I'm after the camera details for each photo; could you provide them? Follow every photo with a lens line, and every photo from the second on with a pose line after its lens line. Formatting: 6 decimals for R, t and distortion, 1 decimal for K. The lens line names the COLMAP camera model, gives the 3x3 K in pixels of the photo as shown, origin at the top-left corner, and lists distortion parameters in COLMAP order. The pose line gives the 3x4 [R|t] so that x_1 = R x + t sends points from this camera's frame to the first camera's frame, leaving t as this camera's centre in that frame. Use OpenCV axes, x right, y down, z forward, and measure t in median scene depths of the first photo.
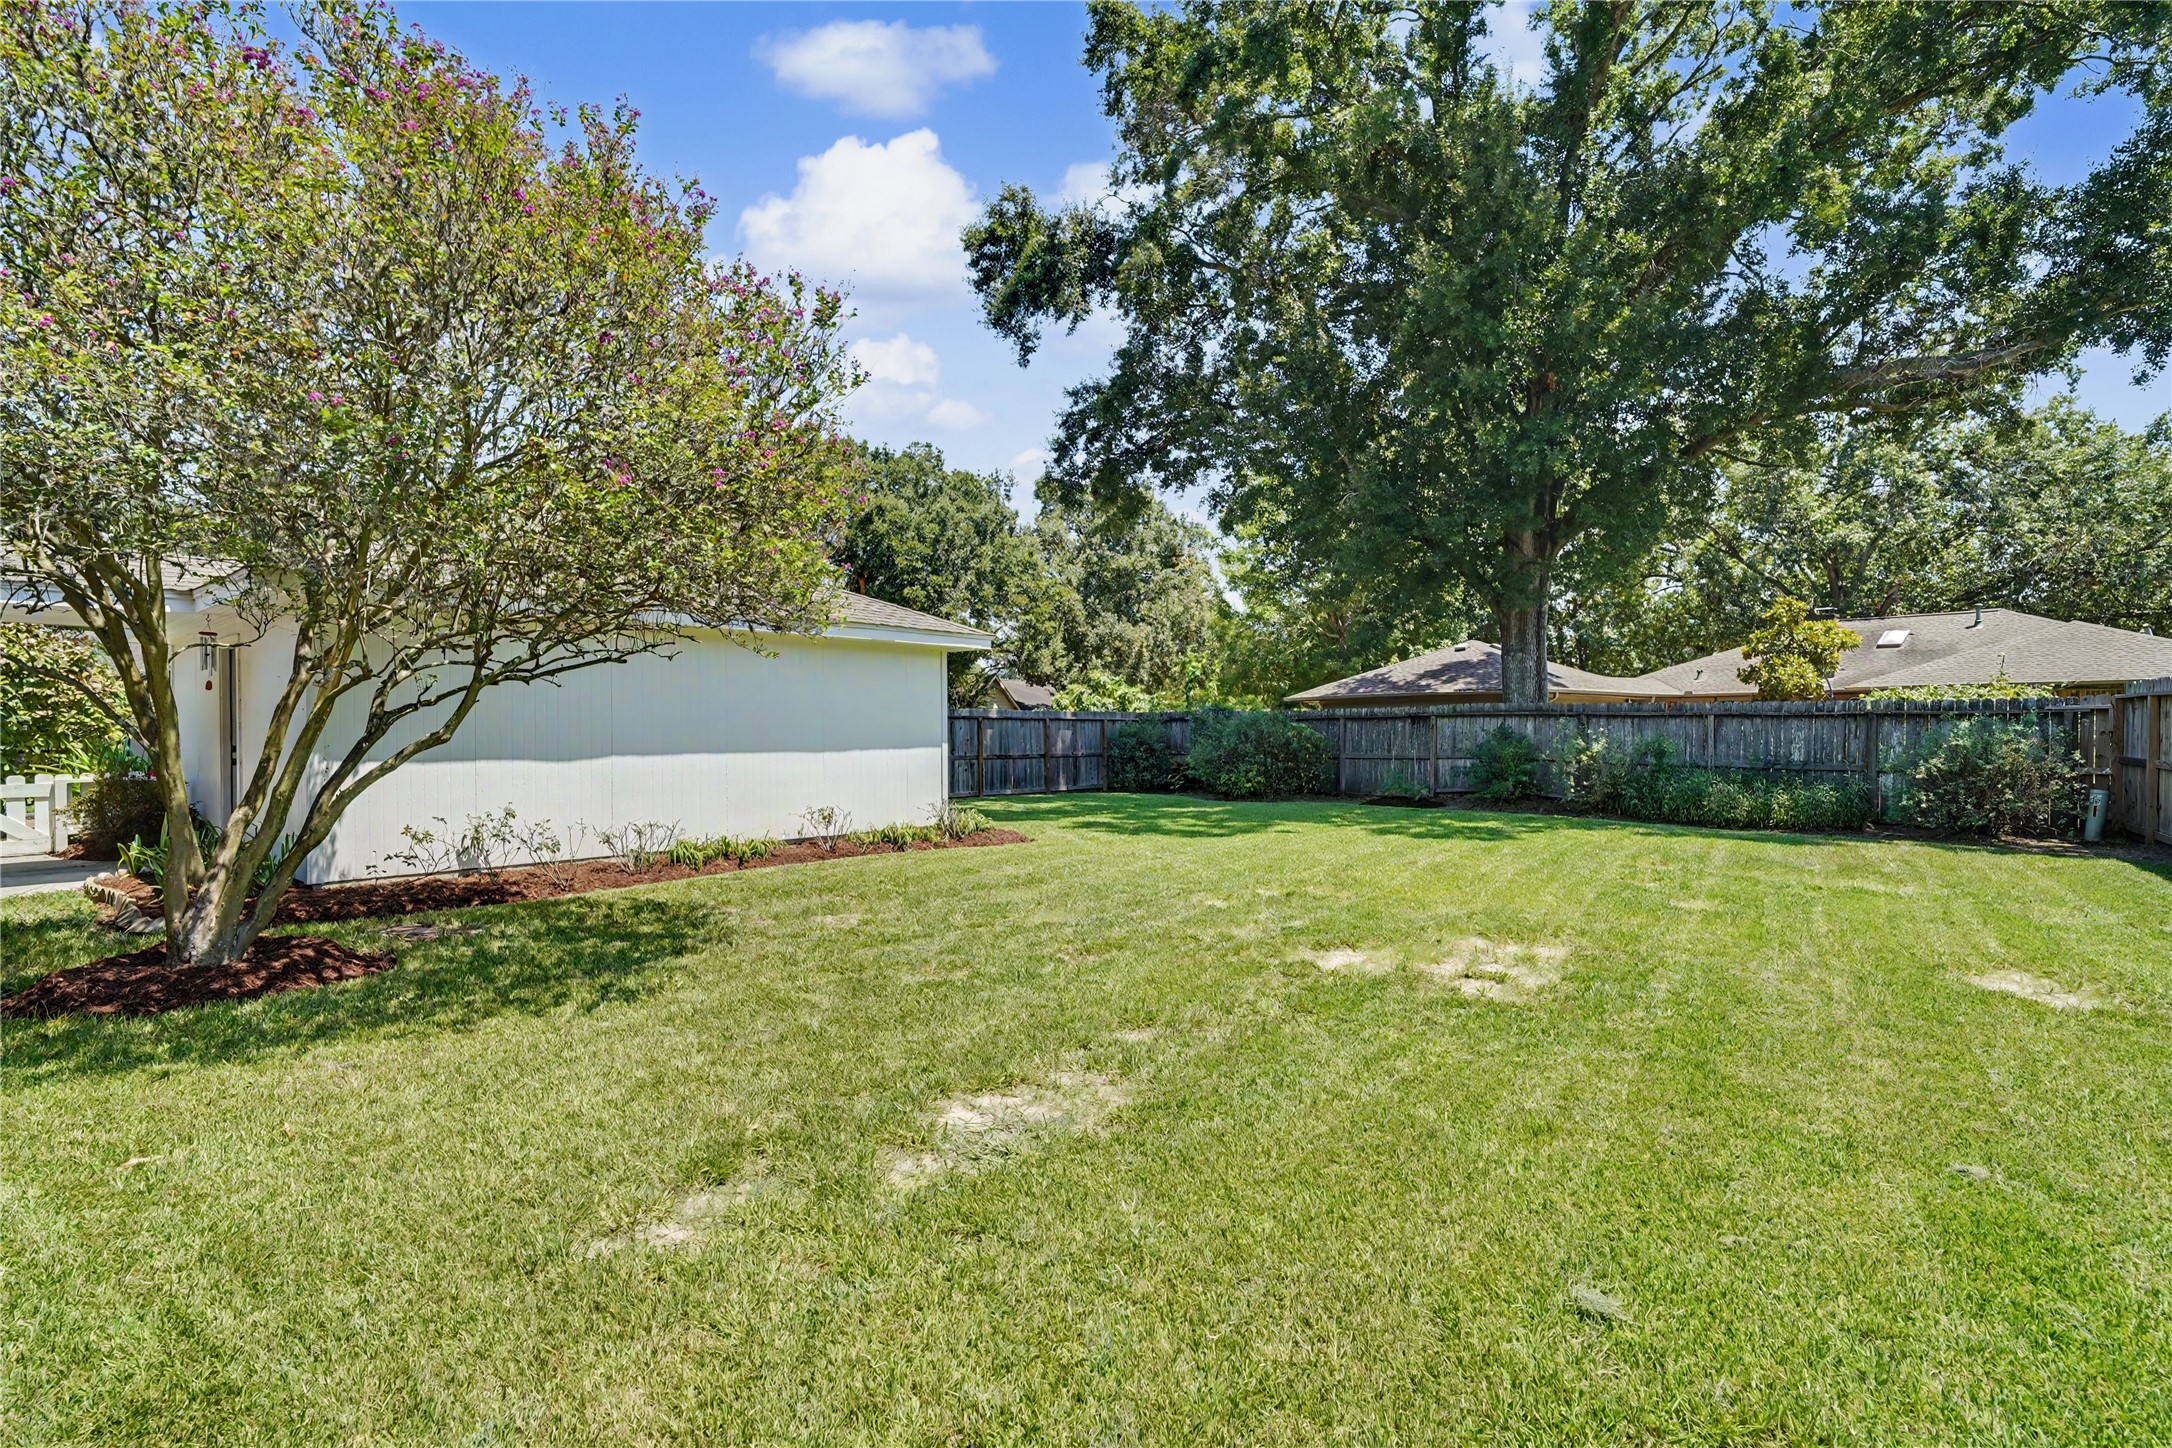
lens RADIAL K [[1039.0, 0, 1081.0], [0, 1039.0, 725.9], [0, 0, 1]] dist [-0.012054, 0.005909]
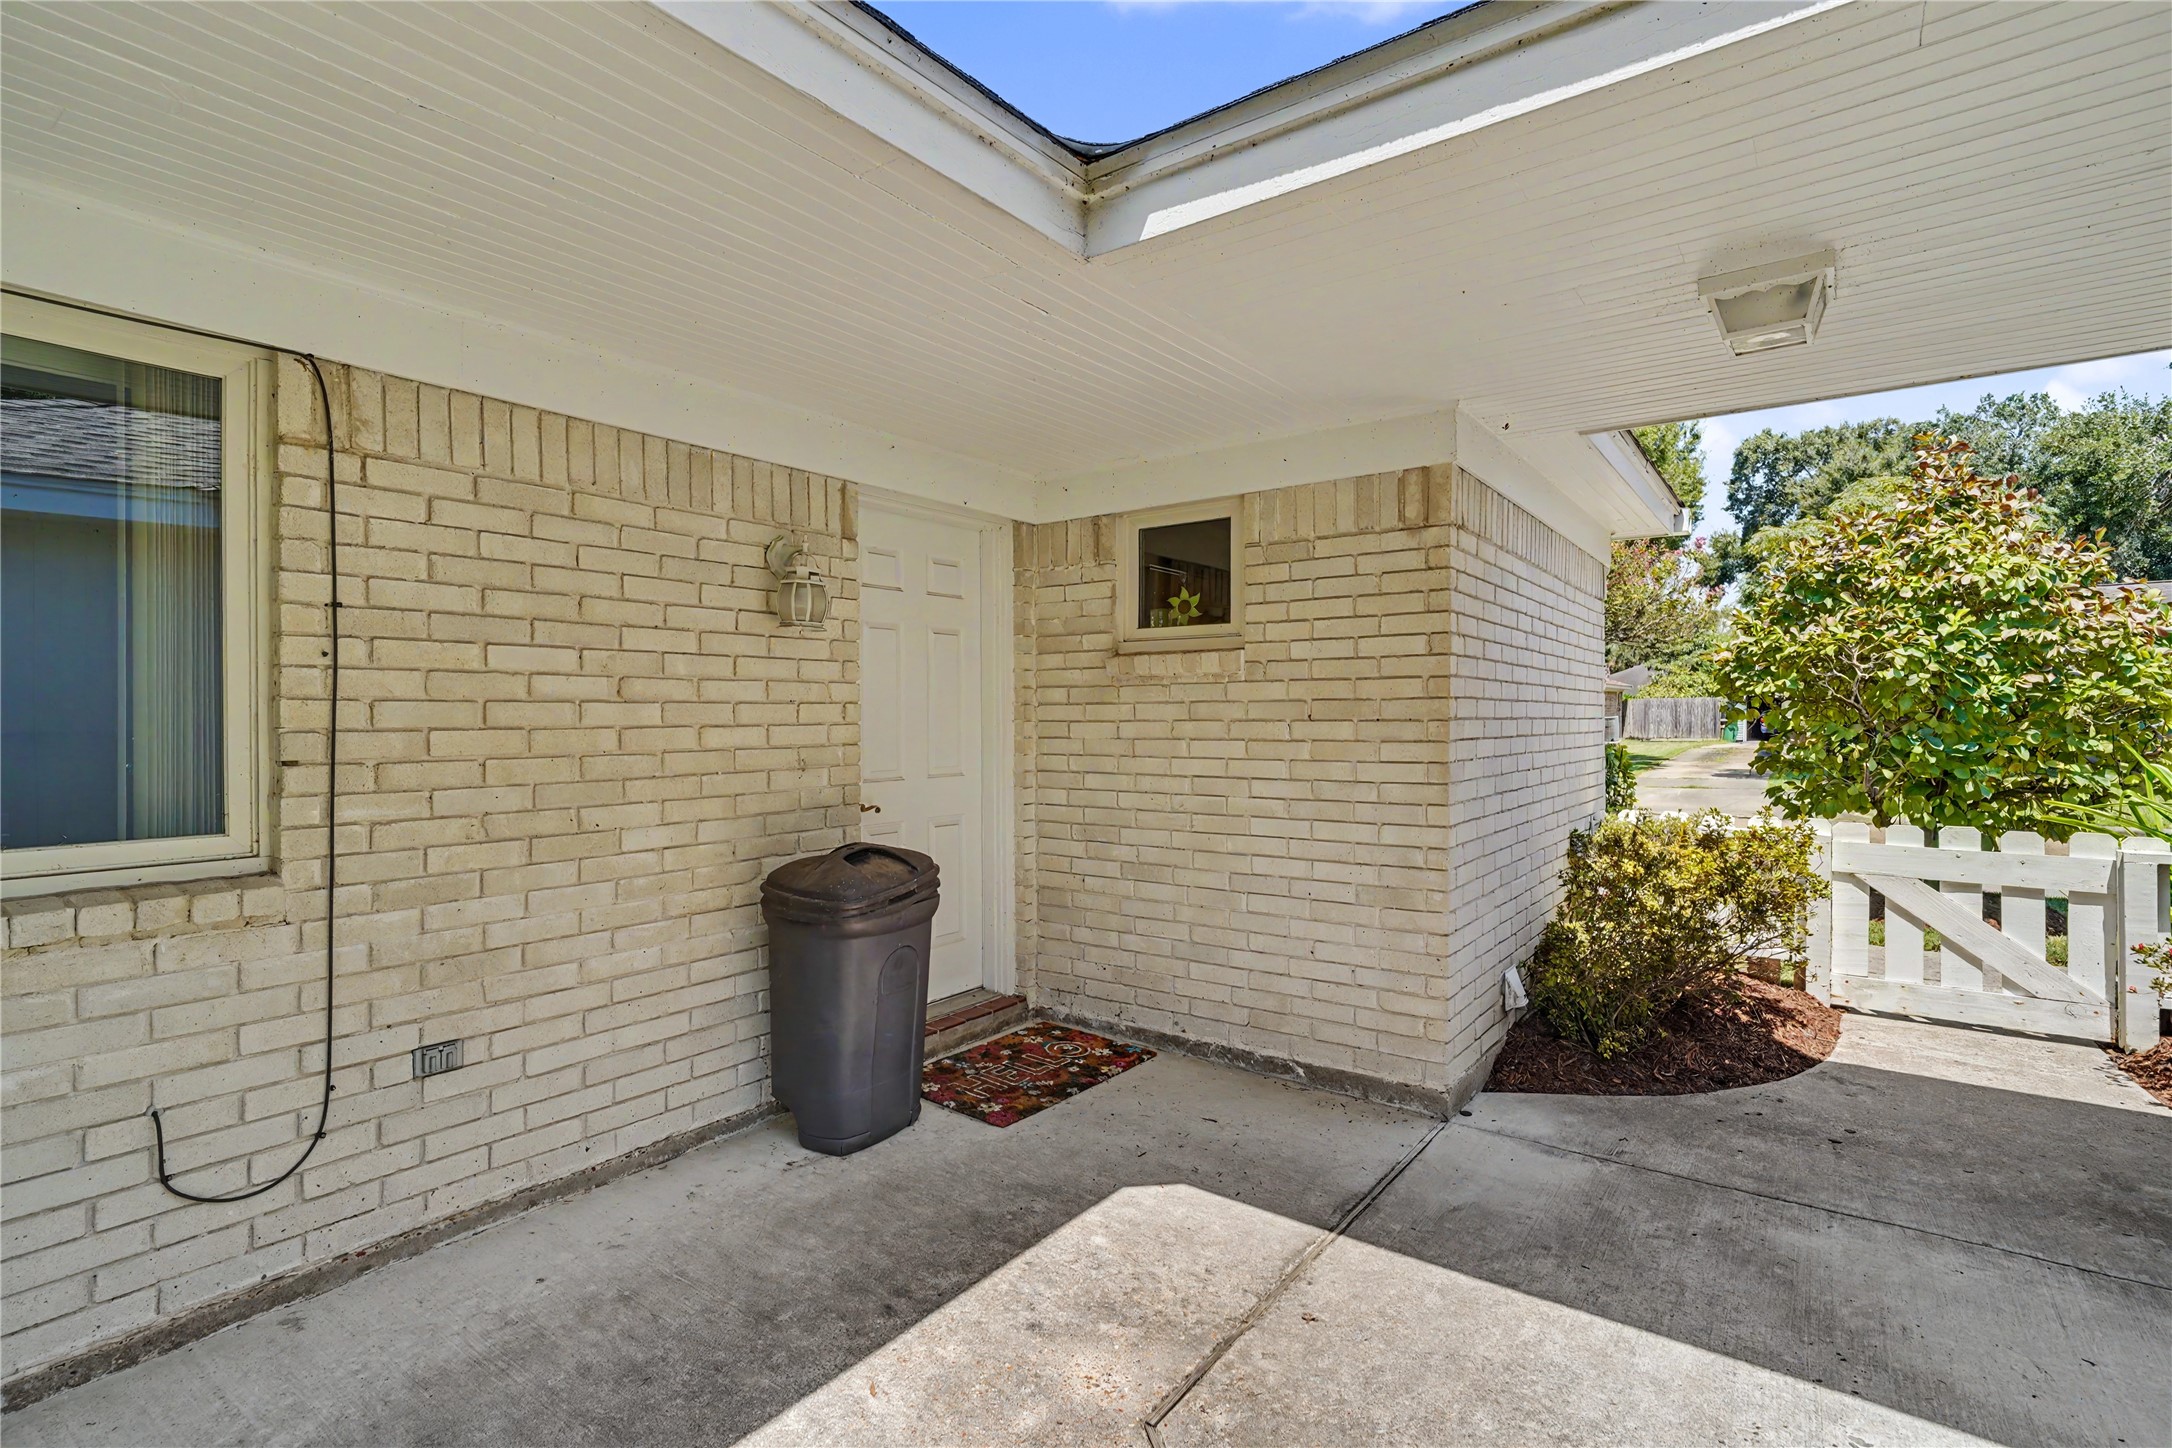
lens RADIAL K [[1039.0, 0, 1081.7], [0, 1039.0, 726.4], [0, 0, 1]] dist [-0.012054, 0.005909]
pose [[0.074819, -0.000937, -0.997197, -0.553773], [0.007850, 0.999969, -0.000350, 0.007129], [0.997166, -0.007802, 0.074824, 0.513621]]
